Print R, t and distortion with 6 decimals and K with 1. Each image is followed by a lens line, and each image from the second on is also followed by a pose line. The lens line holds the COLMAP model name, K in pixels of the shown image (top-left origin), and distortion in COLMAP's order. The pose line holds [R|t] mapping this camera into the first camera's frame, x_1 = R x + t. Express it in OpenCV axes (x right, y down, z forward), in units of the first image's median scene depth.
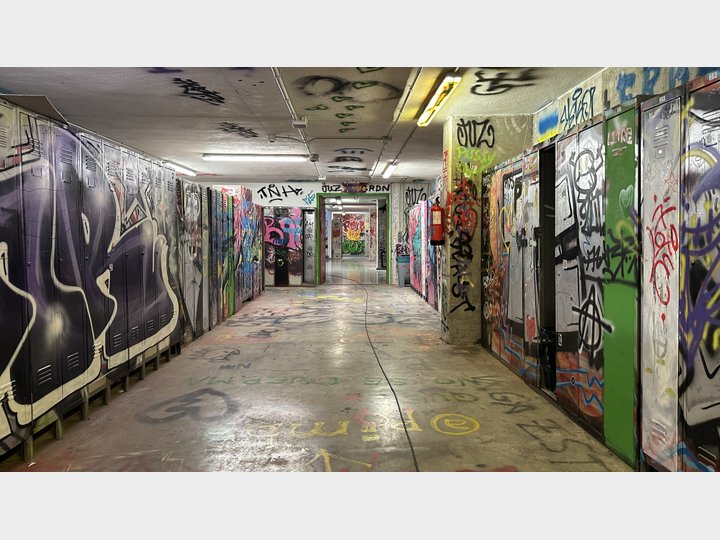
lens RADIAL K [[495.0, 0, 358.7], [0, 495.0, 269.5], [0, 0, 1]] dist [0.001973, -0.002346]
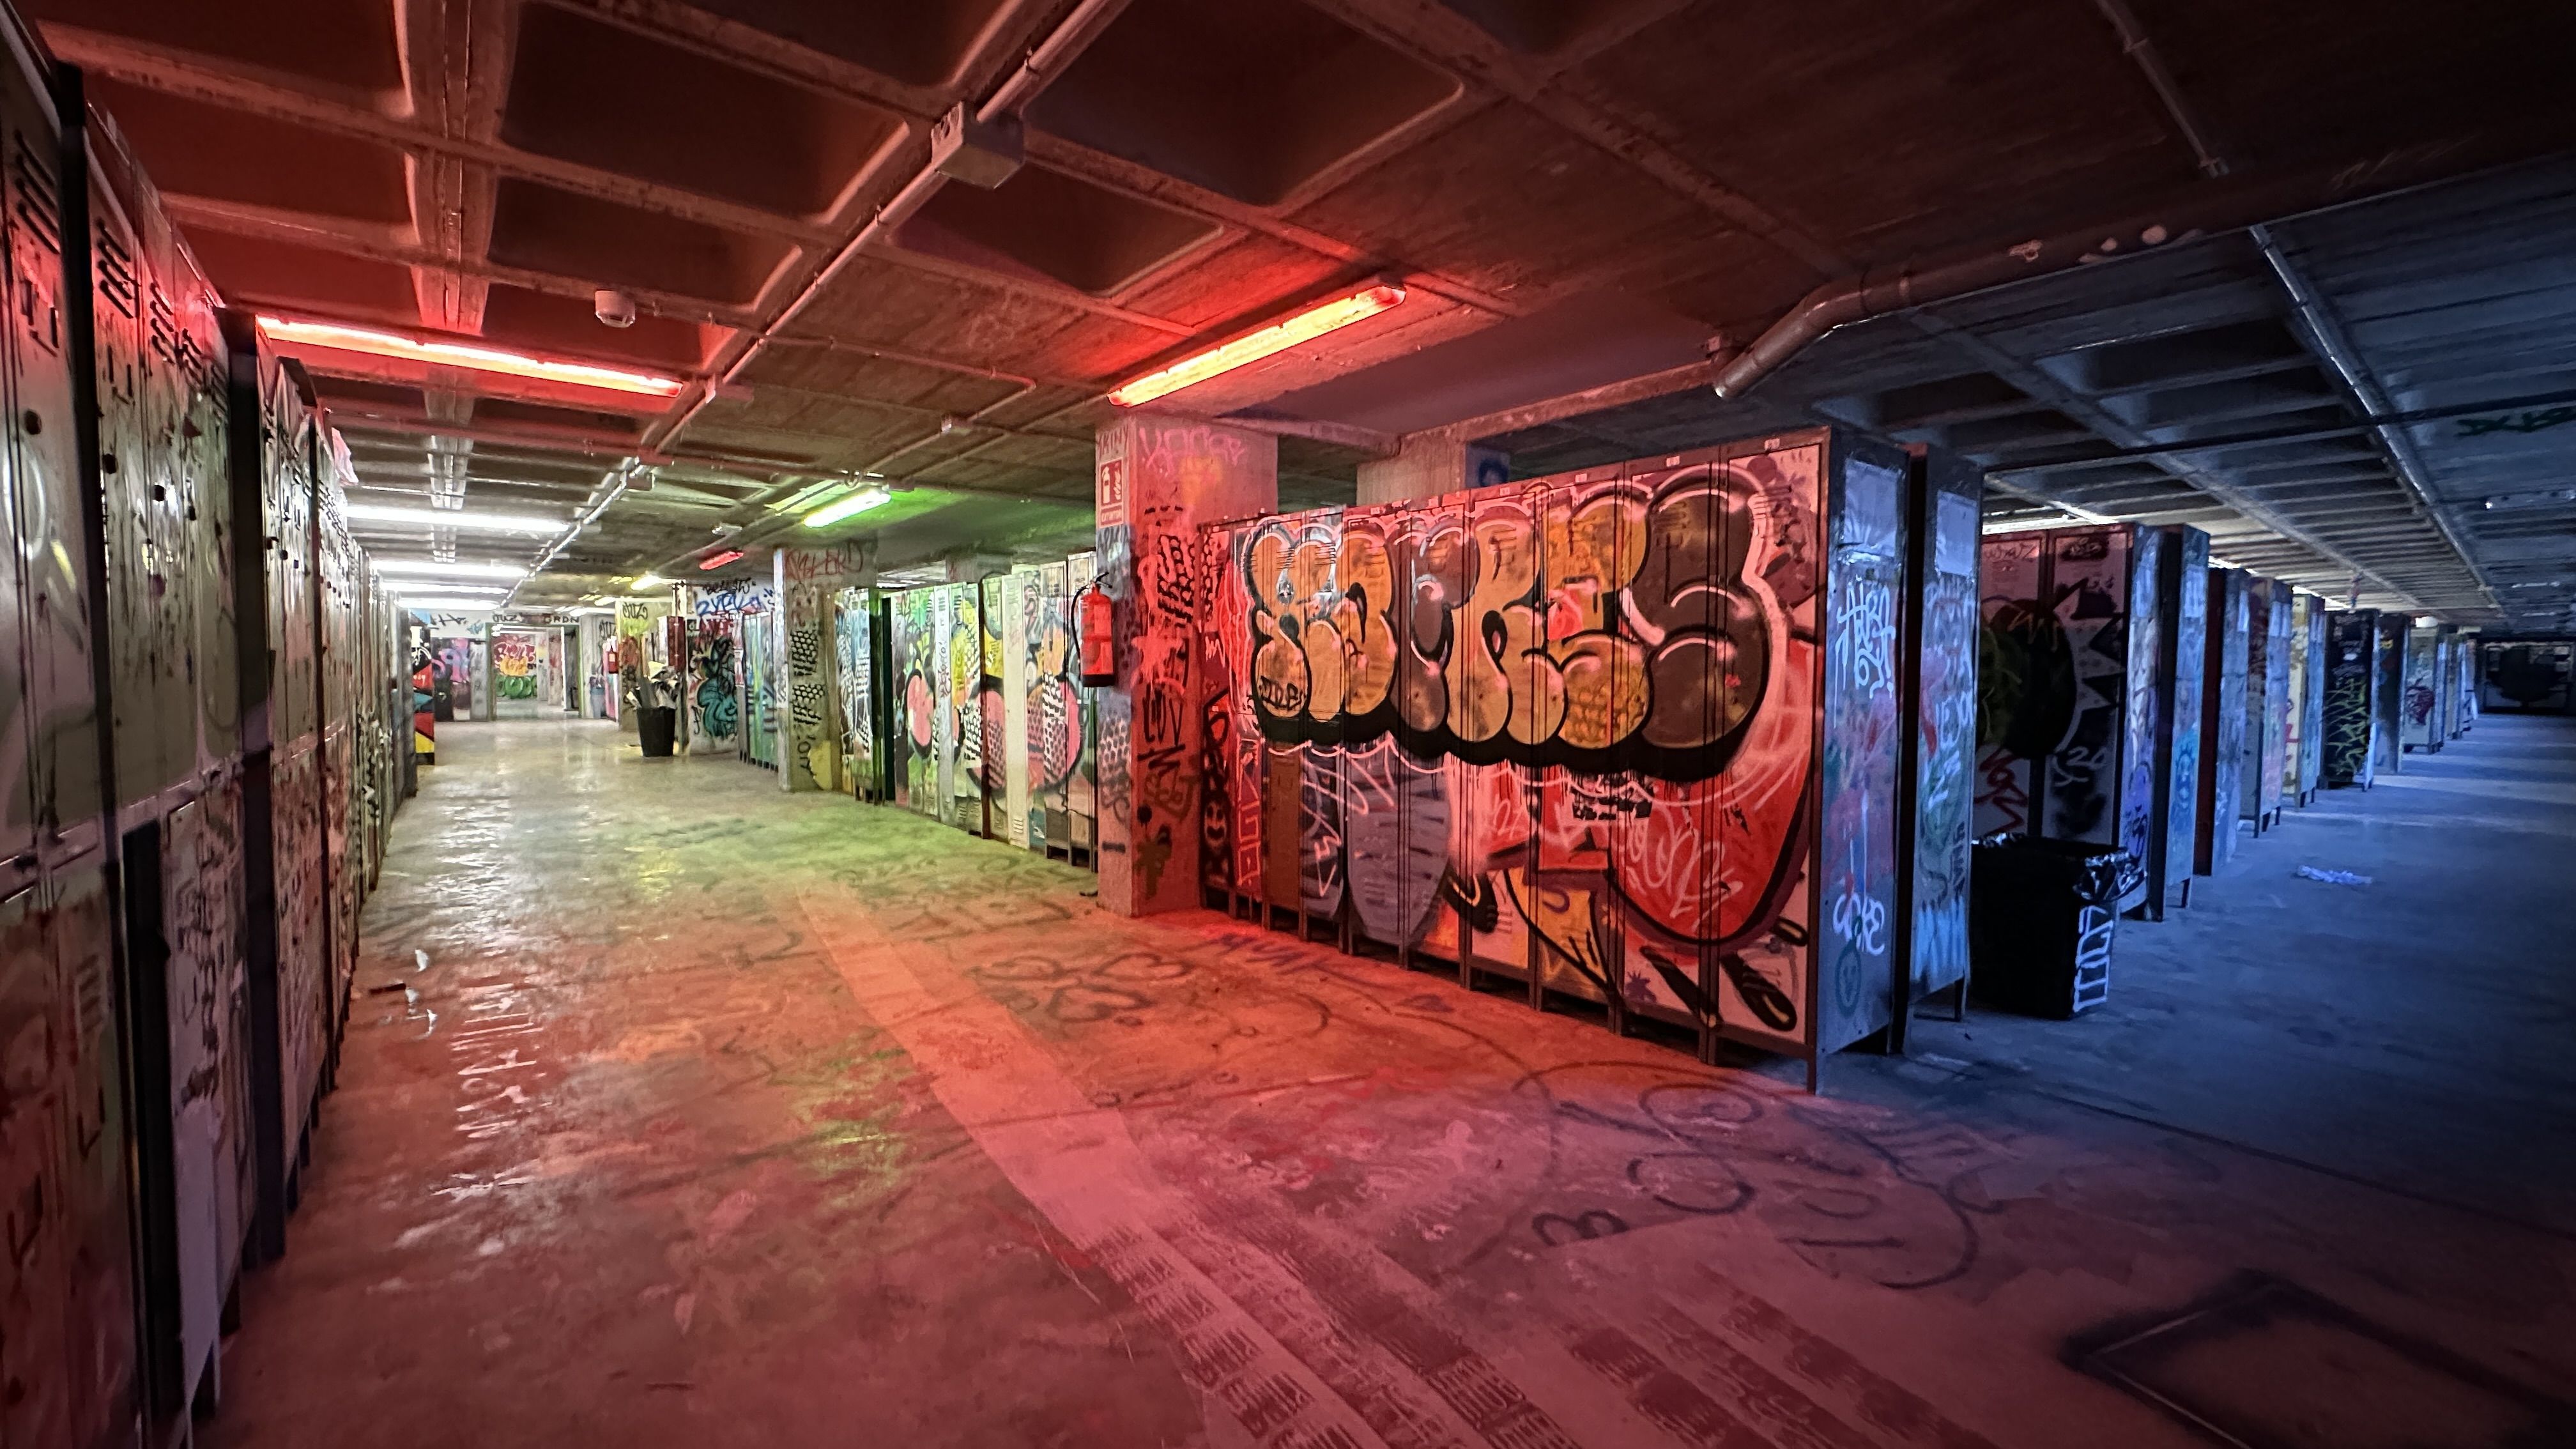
lens RADIAL K [[1047.0, 0, 1289.3], [0, 1047.0, 723.6], [0, 0, 1]] dist [-0.002454, 0.001093]
pose [[0.795606, -0.029208, 0.605110, -0.076666], [0.039144, 0.999228, -0.003237, 0.101233], [-0.604548, 0.026262, 0.796136, -1.472276]]
